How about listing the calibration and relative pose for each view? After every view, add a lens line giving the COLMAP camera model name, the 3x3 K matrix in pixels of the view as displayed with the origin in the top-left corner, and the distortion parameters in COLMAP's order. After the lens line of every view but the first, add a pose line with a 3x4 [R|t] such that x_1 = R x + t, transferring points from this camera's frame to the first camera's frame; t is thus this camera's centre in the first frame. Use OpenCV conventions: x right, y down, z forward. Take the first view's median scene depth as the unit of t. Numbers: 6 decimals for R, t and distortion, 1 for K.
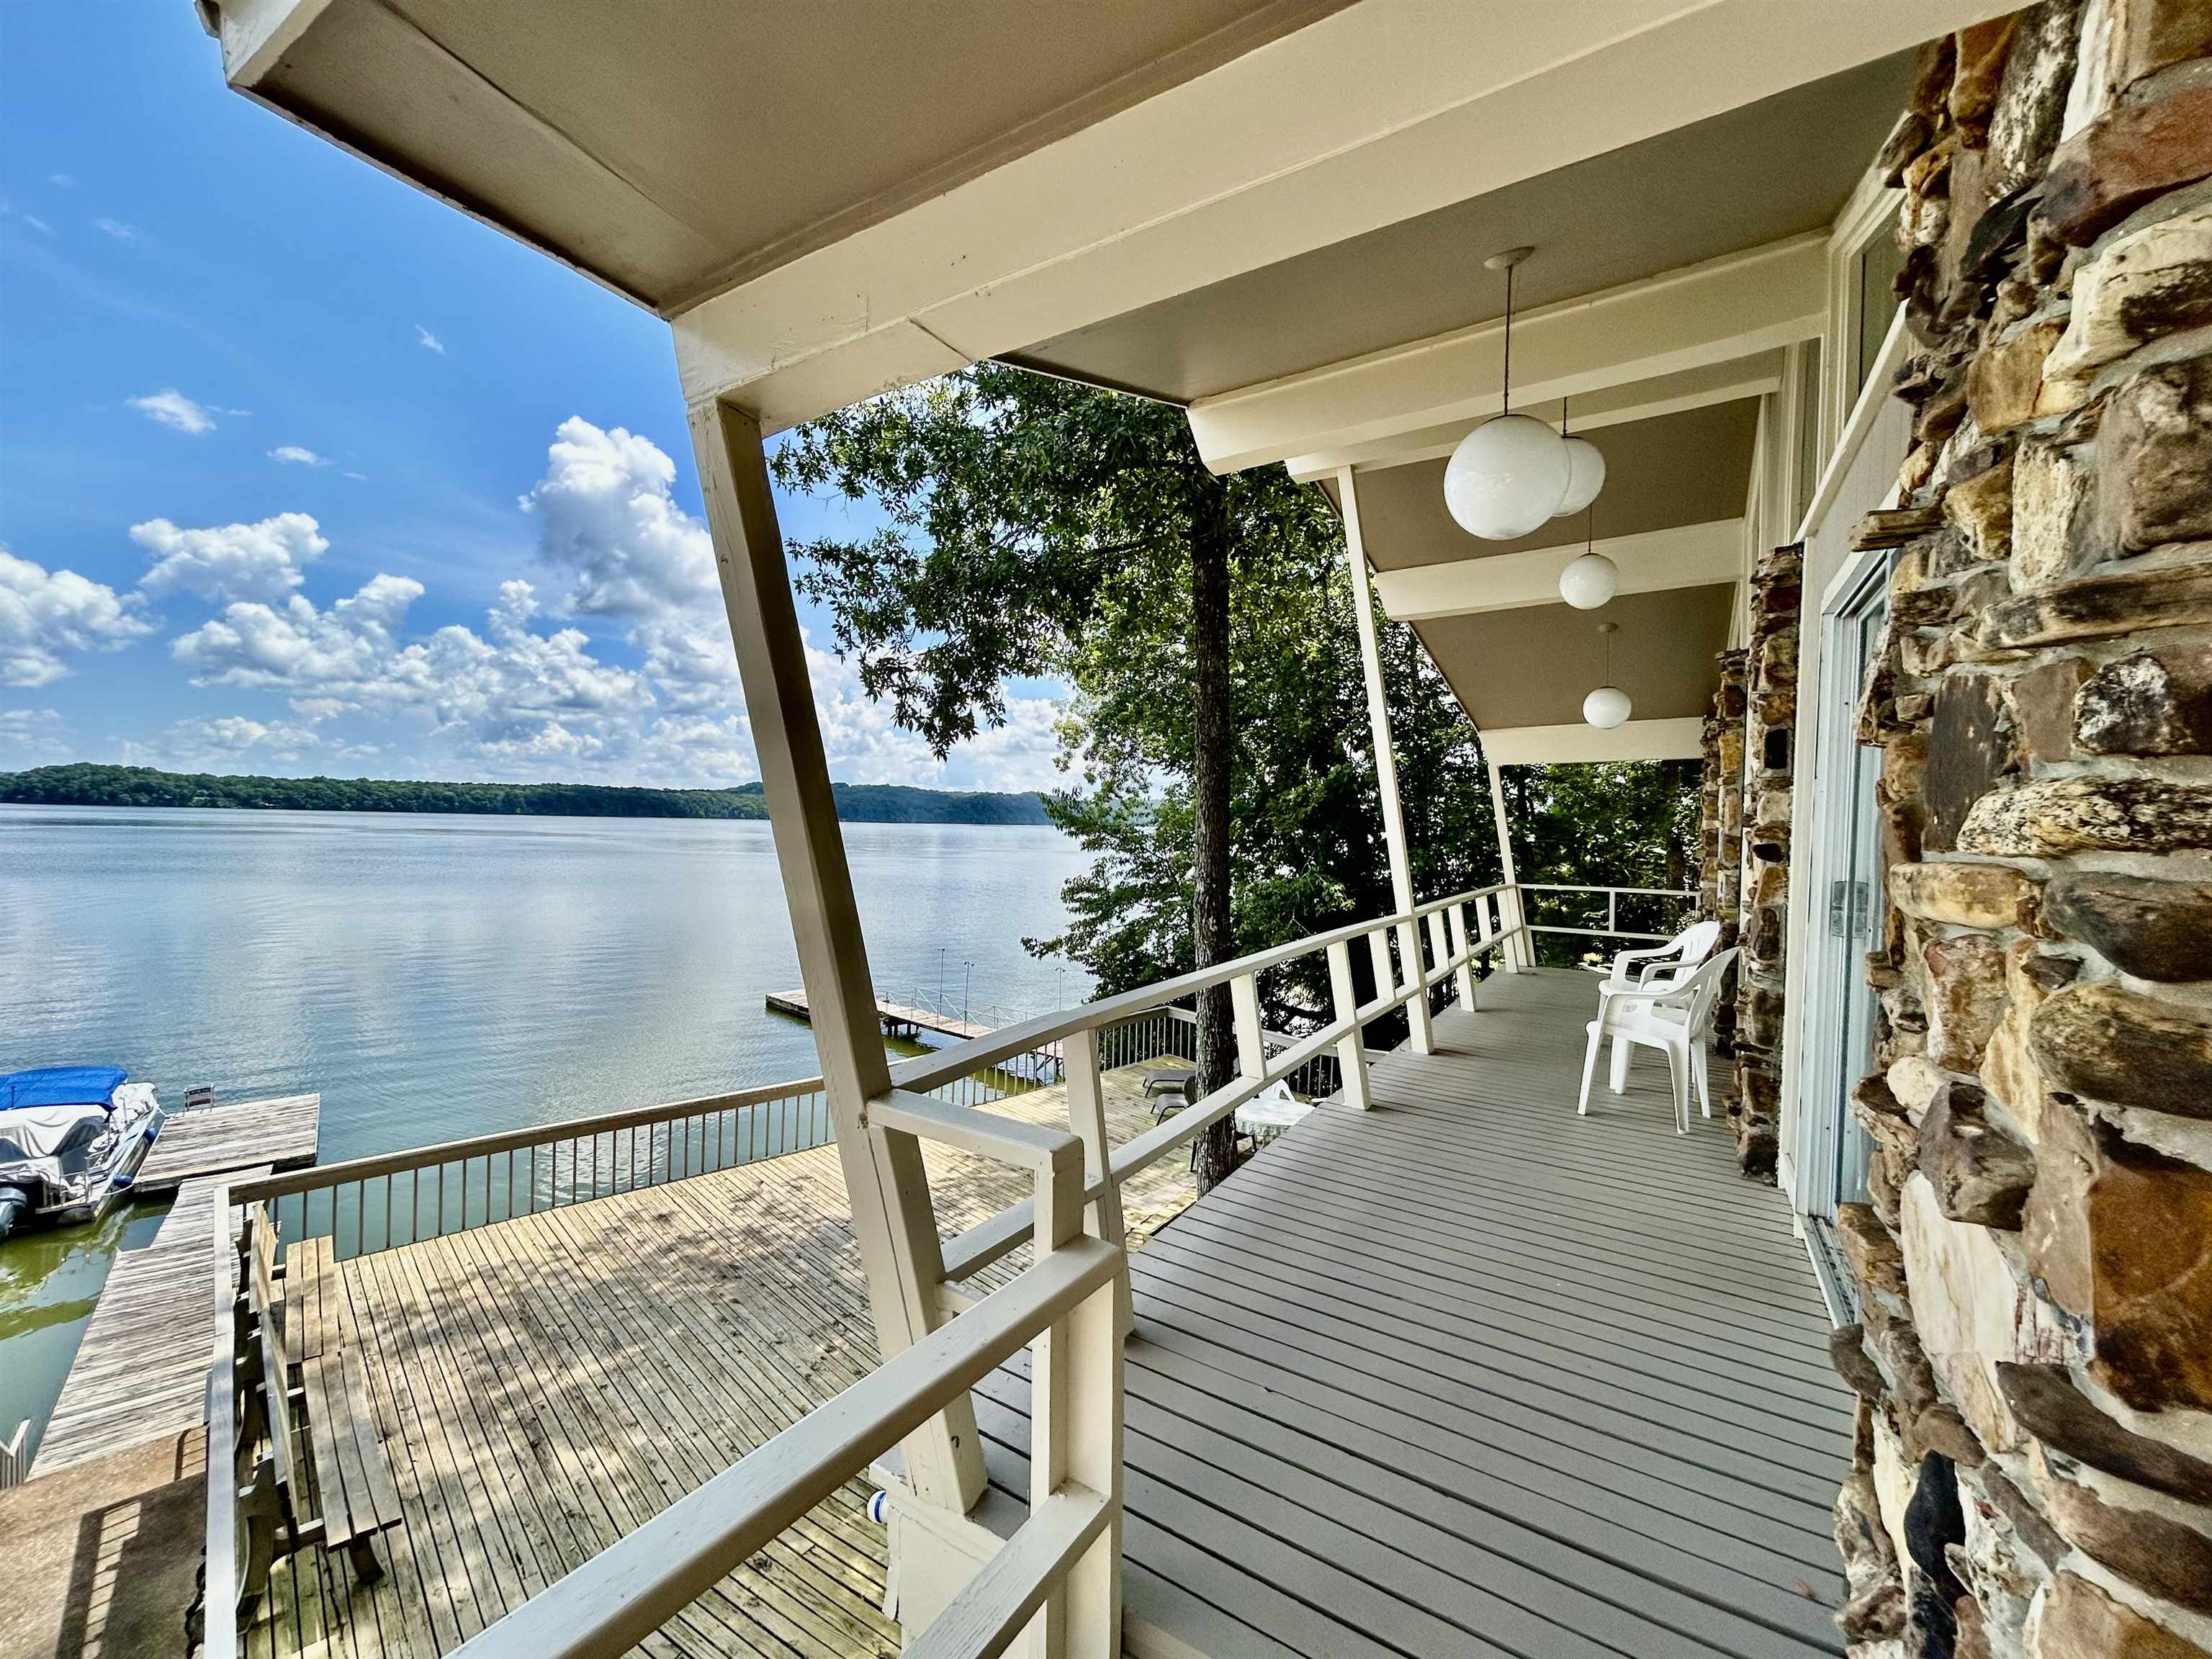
lens RADIAL K [[892.9, 0, 1106.7], [0, 892.9, 834.7], [0, 0, 1]] dist [-0.003862, 0.001752]
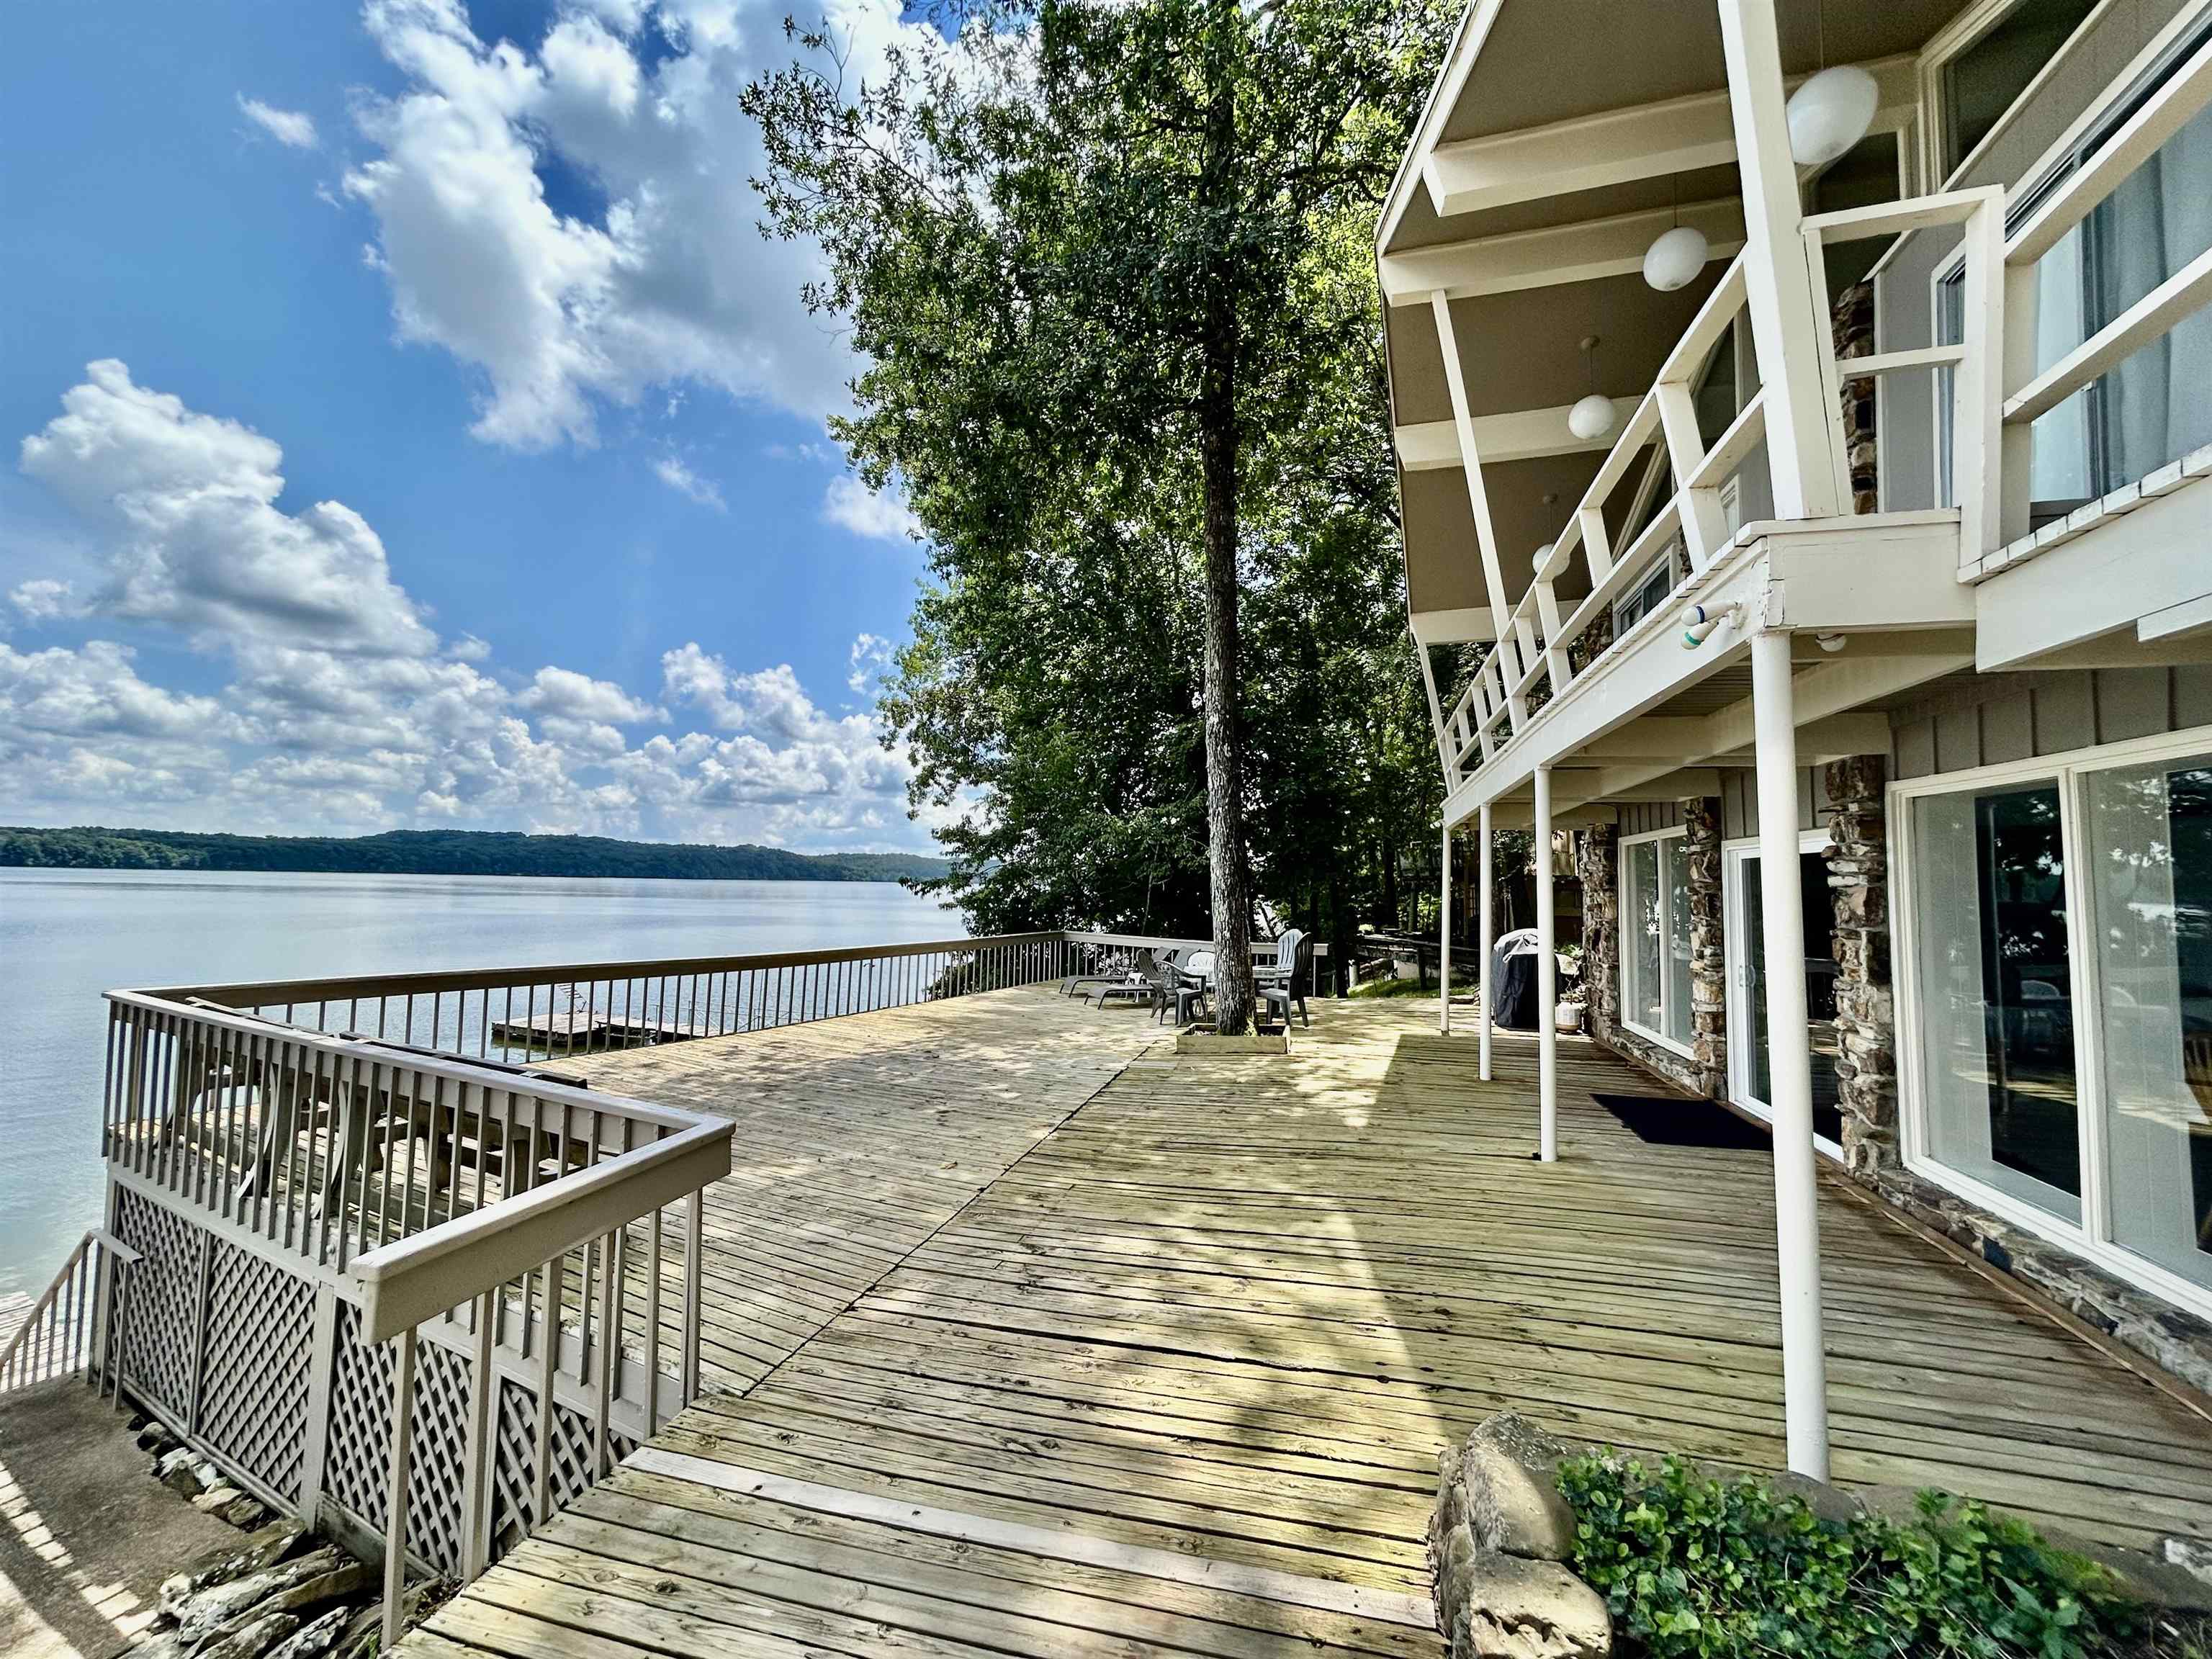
lens RADIAL K [[892.9, 0, 1105.6], [0, 892.9, 838.8], [0, 0, 1]] dist [-0.003862, 0.001752]
pose [[0.955607, 0.015084, 0.294257, -0.403434], [0.002610, 0.998216, -0.059647, 0.320119], [-0.294632, 0.057767, 0.953863, 0.003623]]
